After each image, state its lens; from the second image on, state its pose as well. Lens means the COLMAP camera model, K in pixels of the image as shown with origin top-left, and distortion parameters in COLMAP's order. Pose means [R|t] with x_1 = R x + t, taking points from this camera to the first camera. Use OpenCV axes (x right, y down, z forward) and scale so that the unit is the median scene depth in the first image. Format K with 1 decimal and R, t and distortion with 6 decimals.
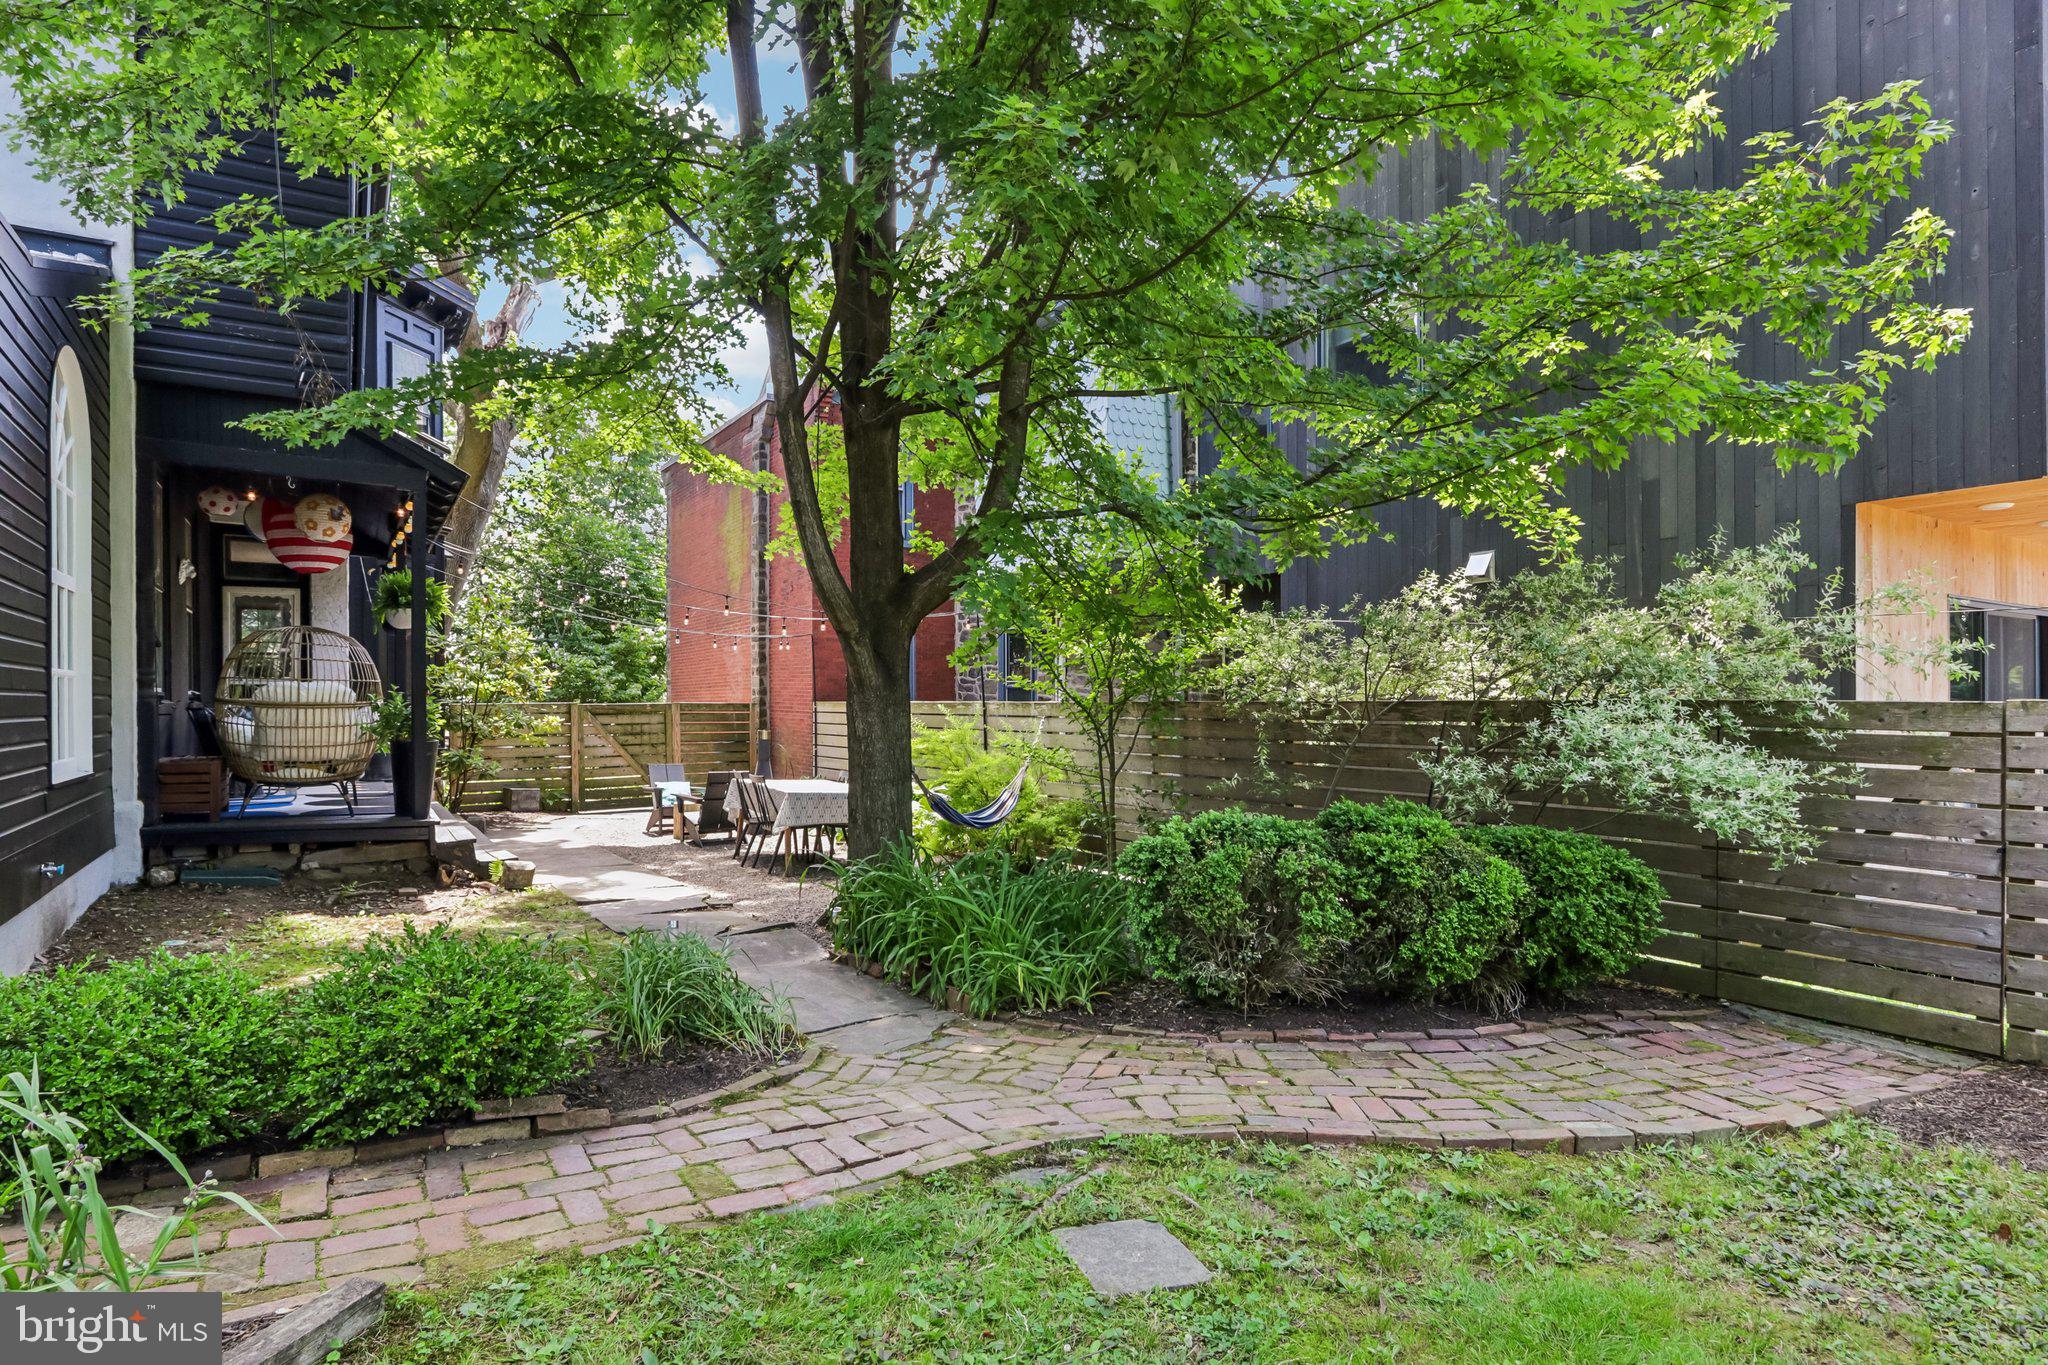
lens RADIAL K [[1115.6, 0, 1024.0], [0, 1115.6, 682.5], [0, 0, 1]] dist [-0.002559, -0.000254]
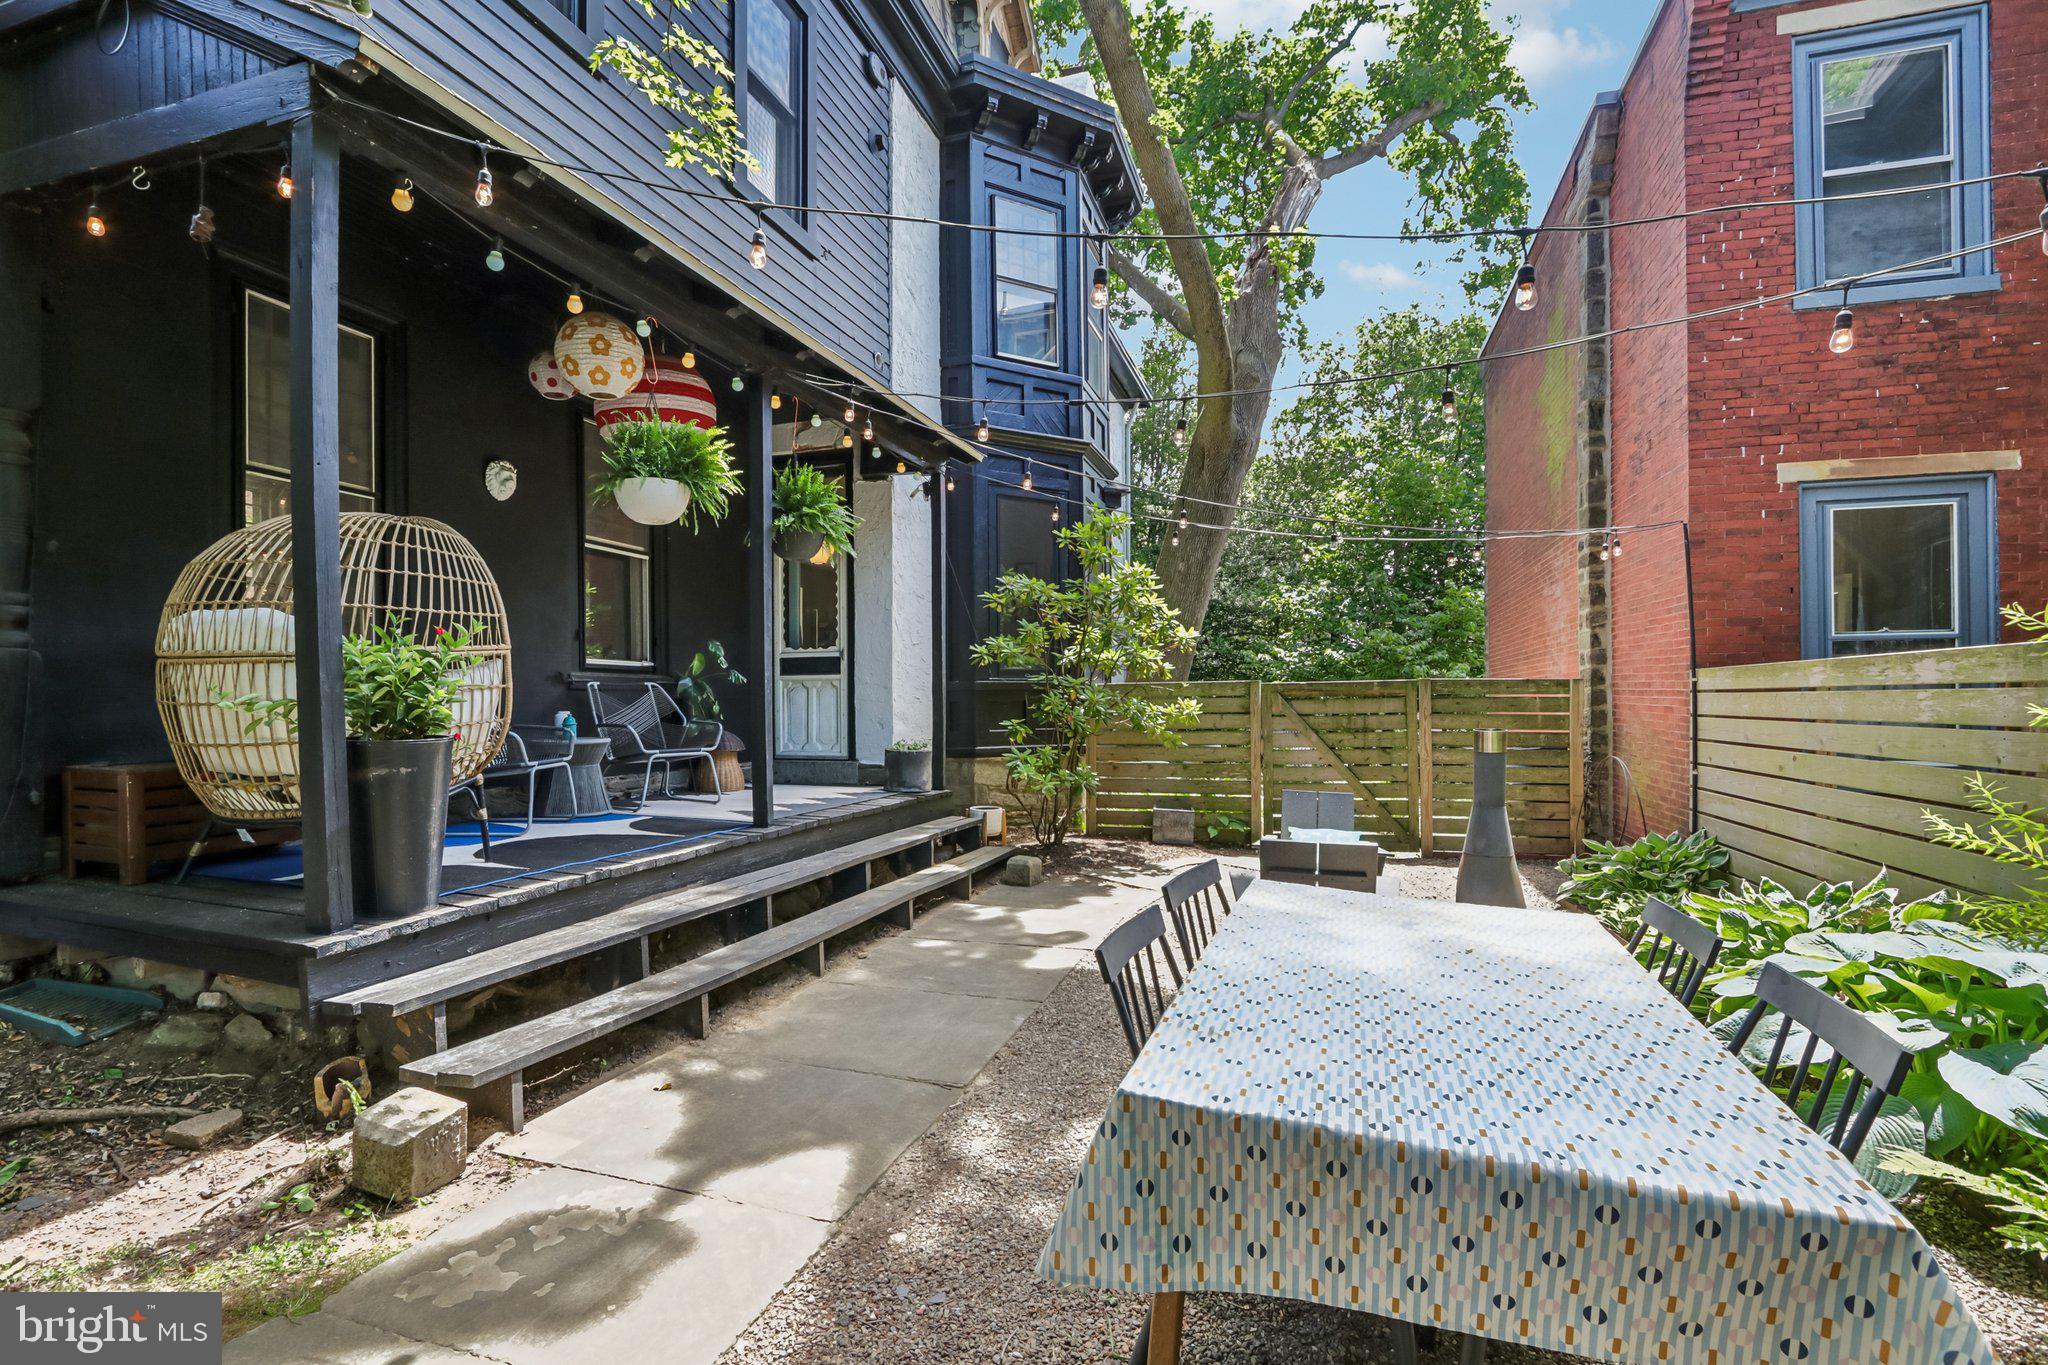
lens RADIAL K [[956.6, 0, 1017.1], [0, 956.6, 705.2], [0, 0, 1]] dist [-0.003409, -0.000464]
pose [[0.636124, 0.000170, -0.771587, -0.107771], [0.017464, 0.999741, 0.014619, 0.038319], [0.771389, -0.022775, 0.635956, 0.945632]]
